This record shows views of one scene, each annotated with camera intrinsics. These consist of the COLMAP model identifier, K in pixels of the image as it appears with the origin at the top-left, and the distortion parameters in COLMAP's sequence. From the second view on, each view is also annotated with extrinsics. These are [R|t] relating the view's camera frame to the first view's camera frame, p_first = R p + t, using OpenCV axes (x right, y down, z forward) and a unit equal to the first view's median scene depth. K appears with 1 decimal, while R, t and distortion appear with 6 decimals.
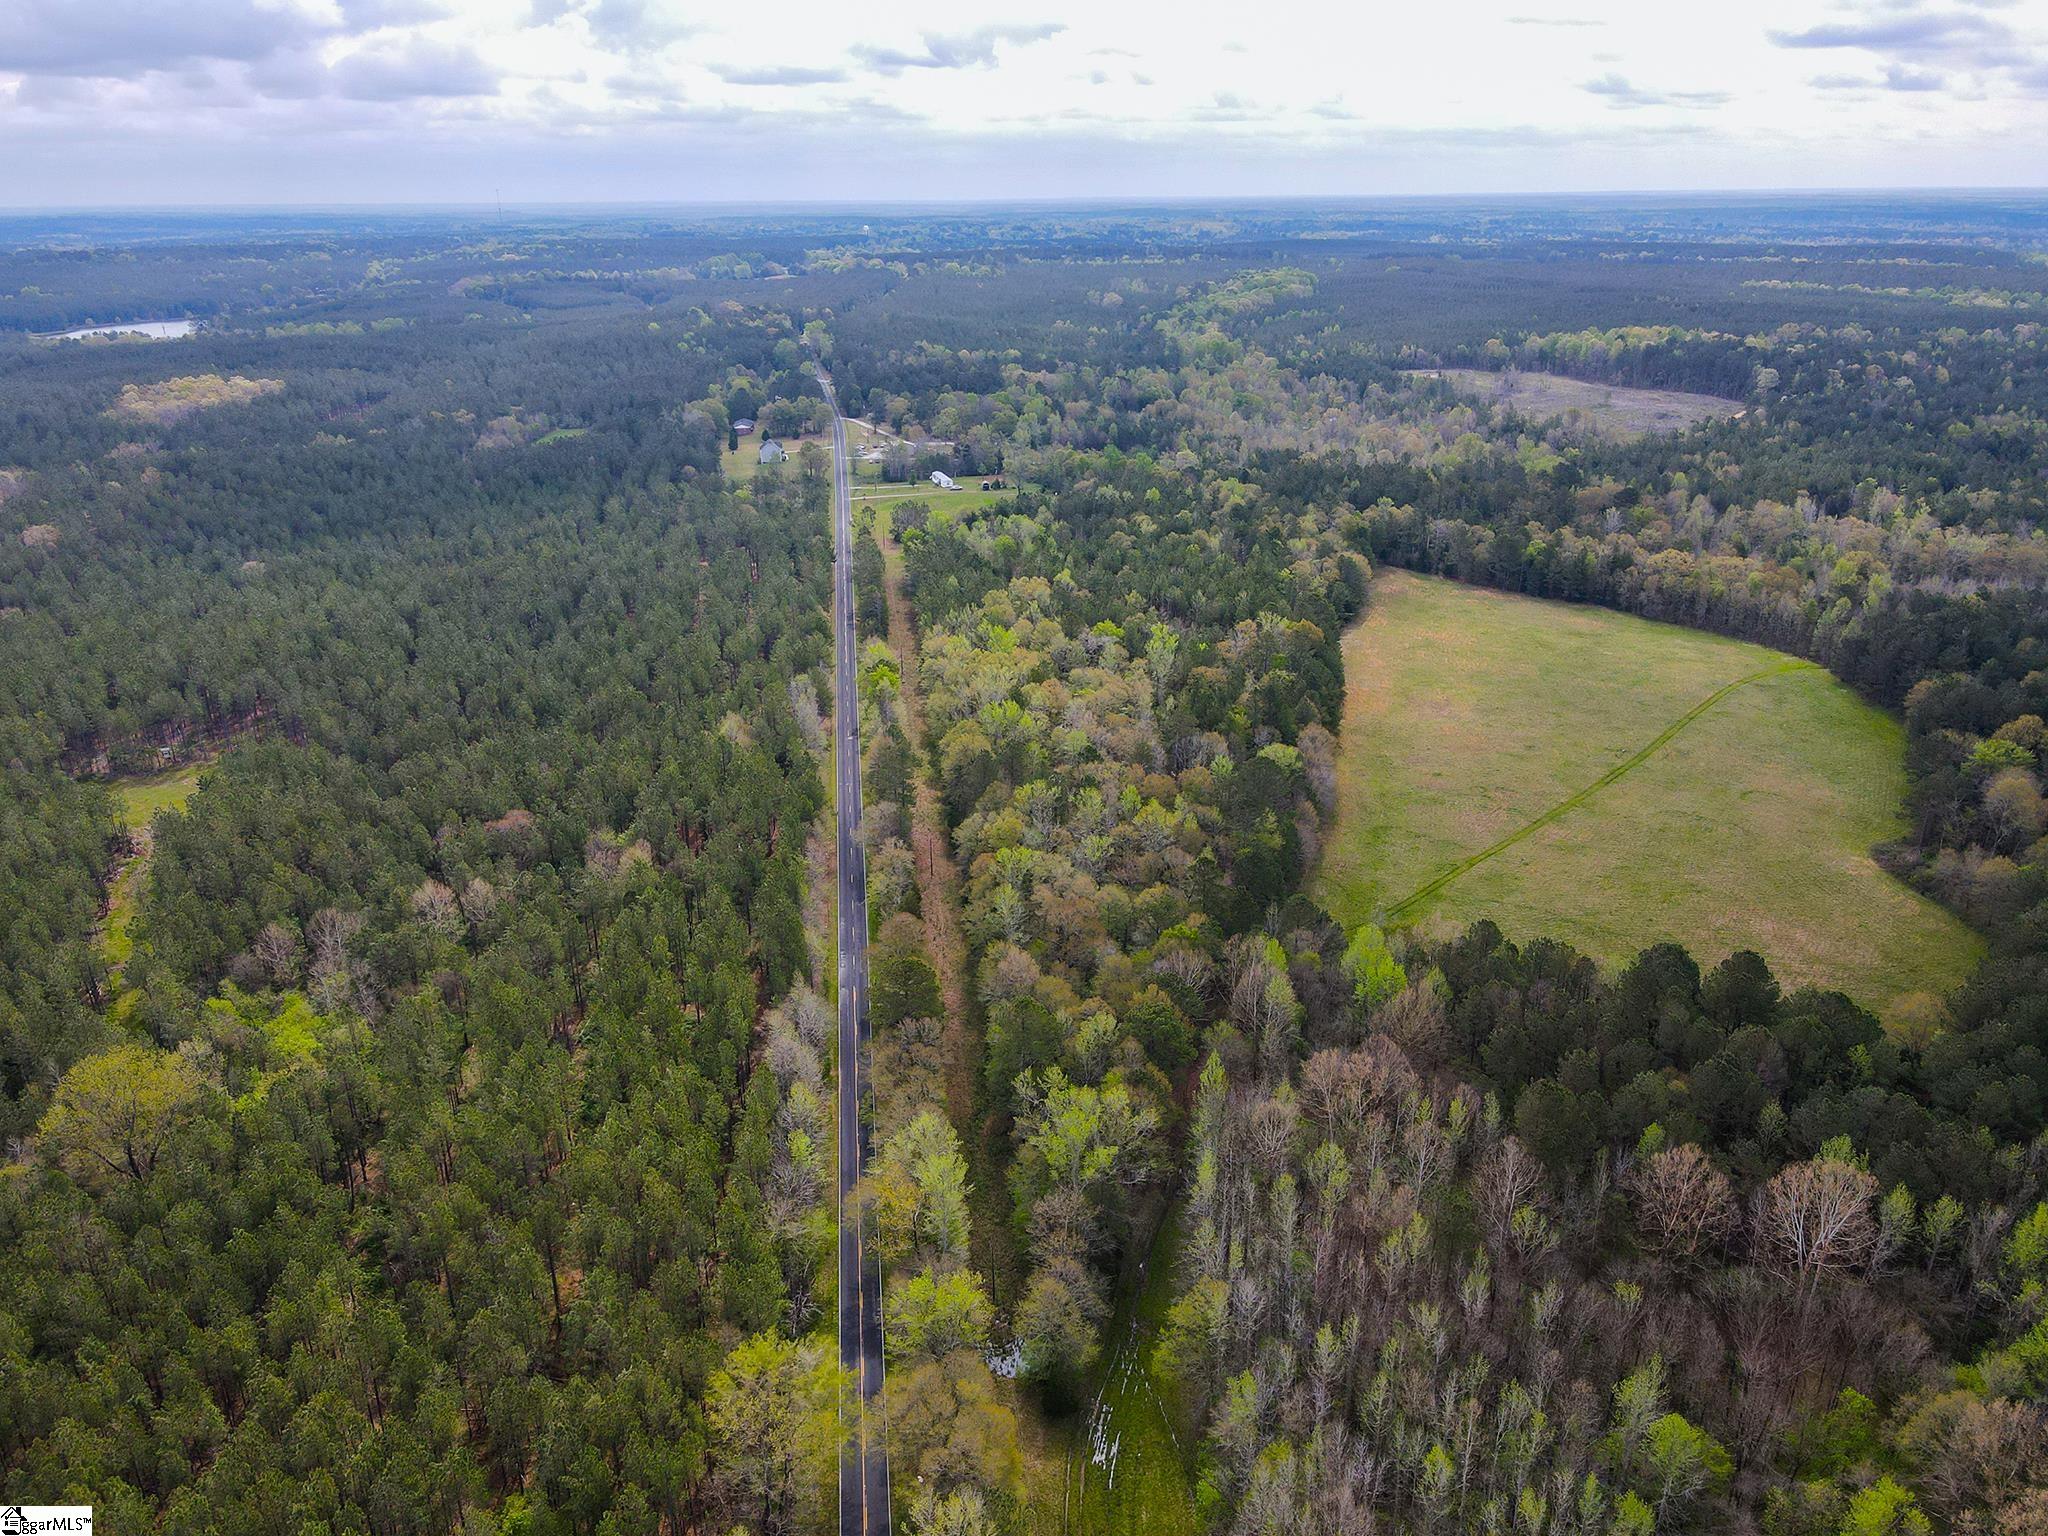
lens RADIAL K [[1534.0, 0, 1024.0], [0, 1534.0, 768.0], [0, 0, 1]] dist [0.004513, 0.011275]
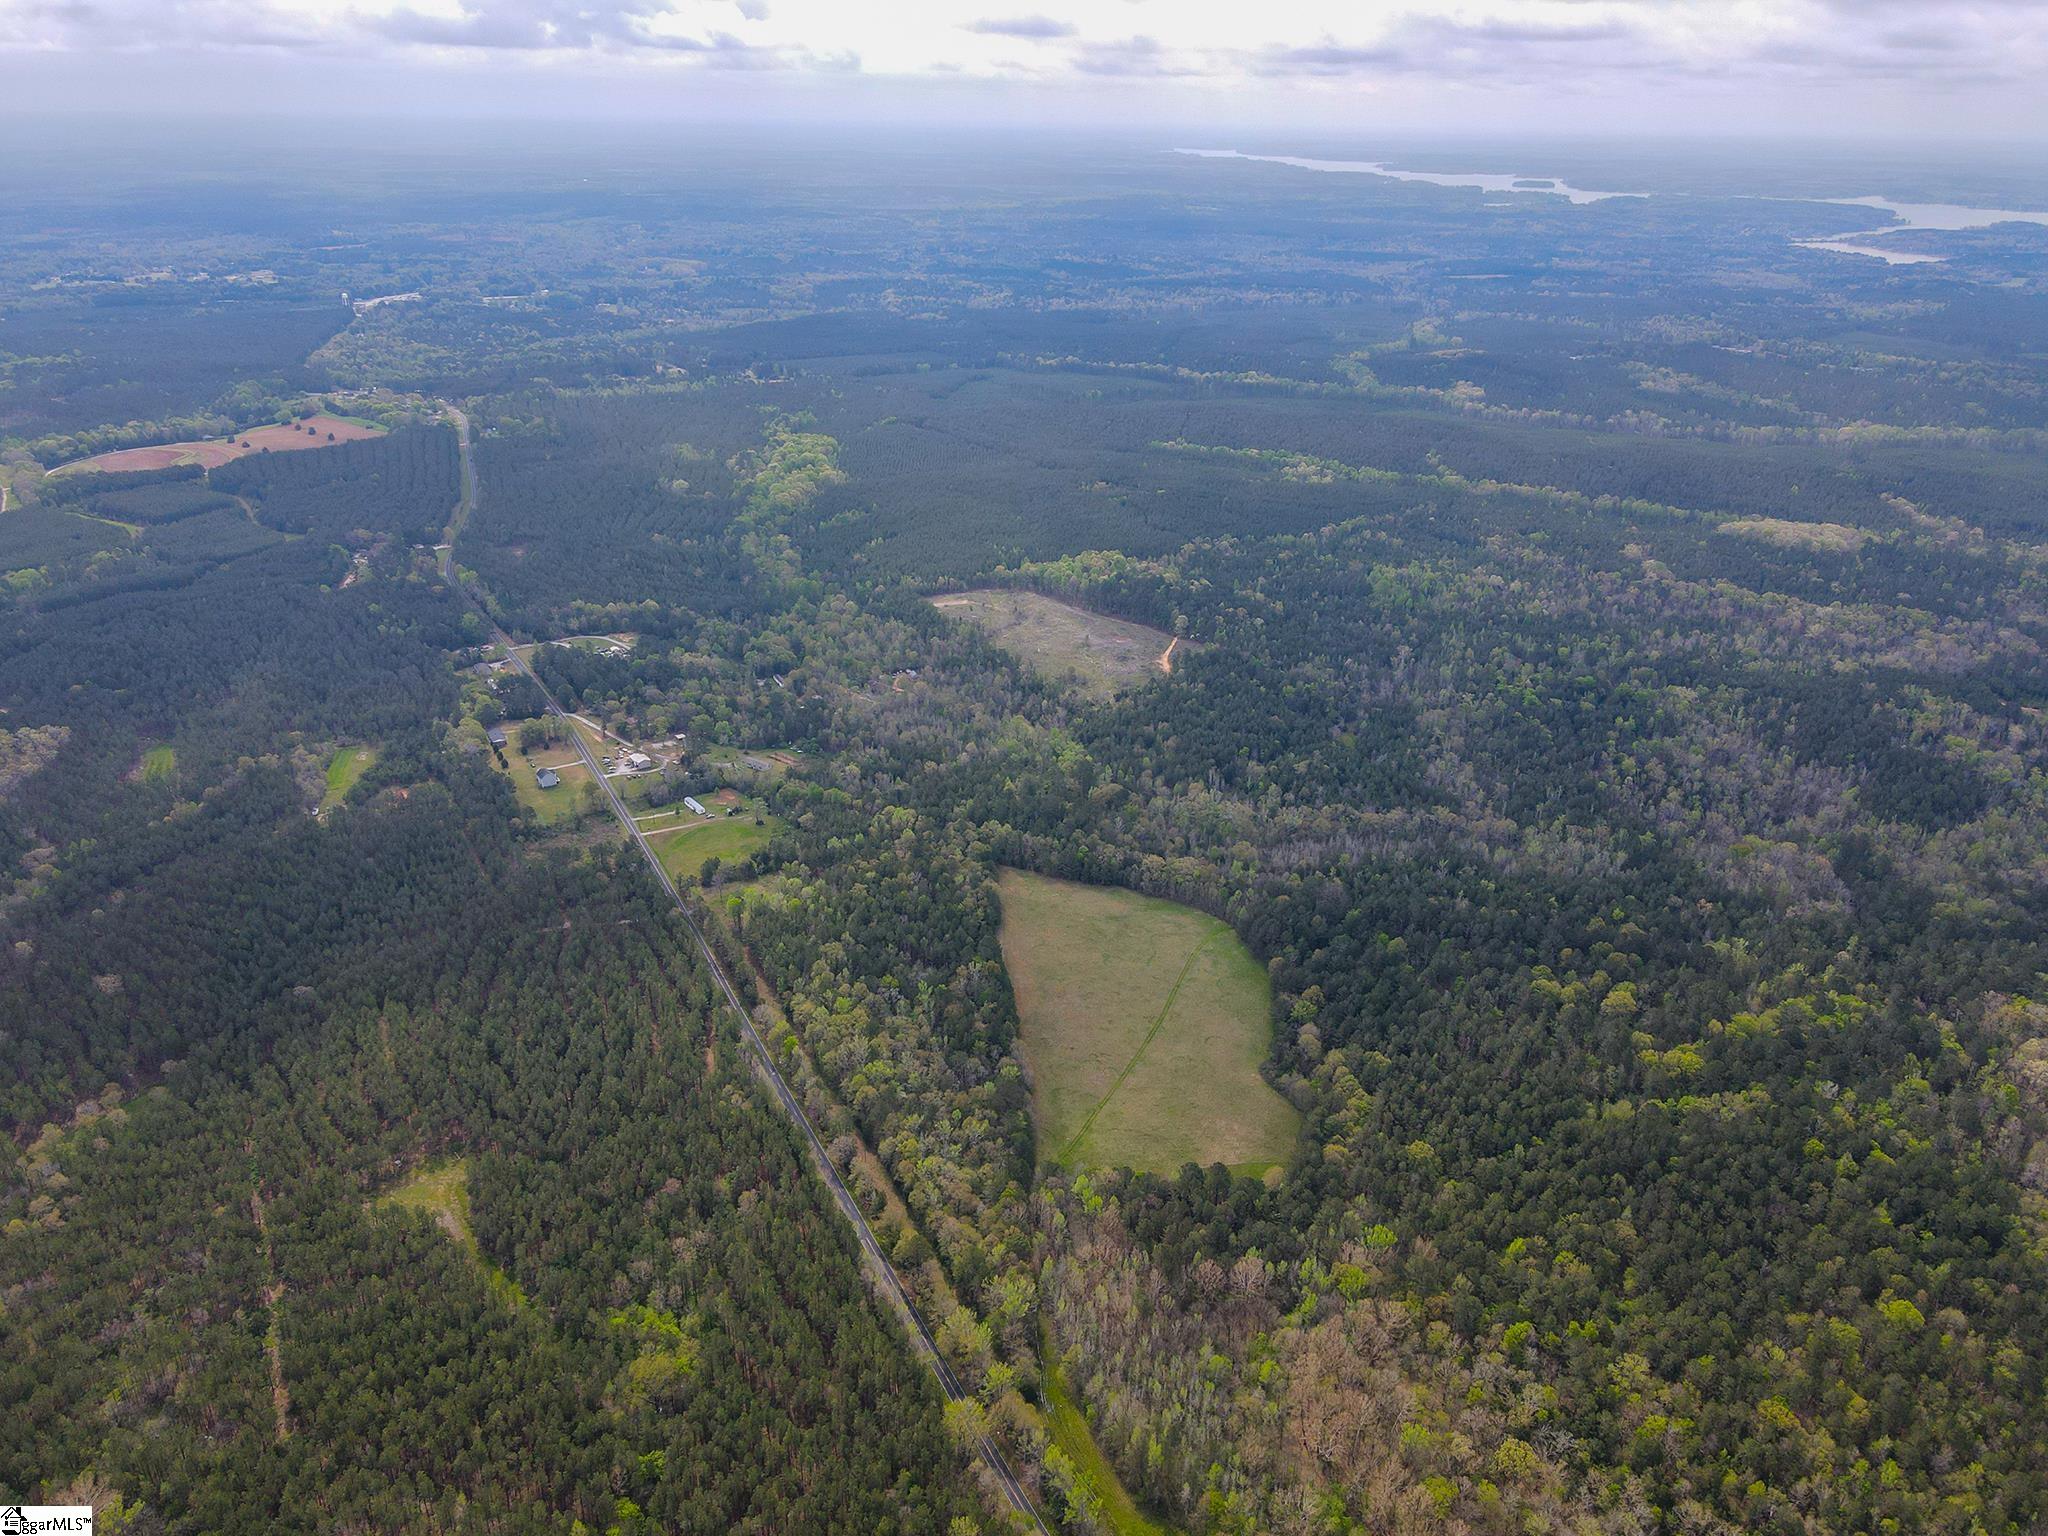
lens RADIAL K [[1534.0, 0, 1024.0], [0, 1534.0, 768.0], [0, 0, 1]] dist [0.004513, 0.011275]
pose [[0.937672, -0.131956, 0.321496, -0.475515], [0.115180, 0.990822, 0.070742, -0.610411], [-0.327880, -0.029302, 0.944265, -1.077493]]
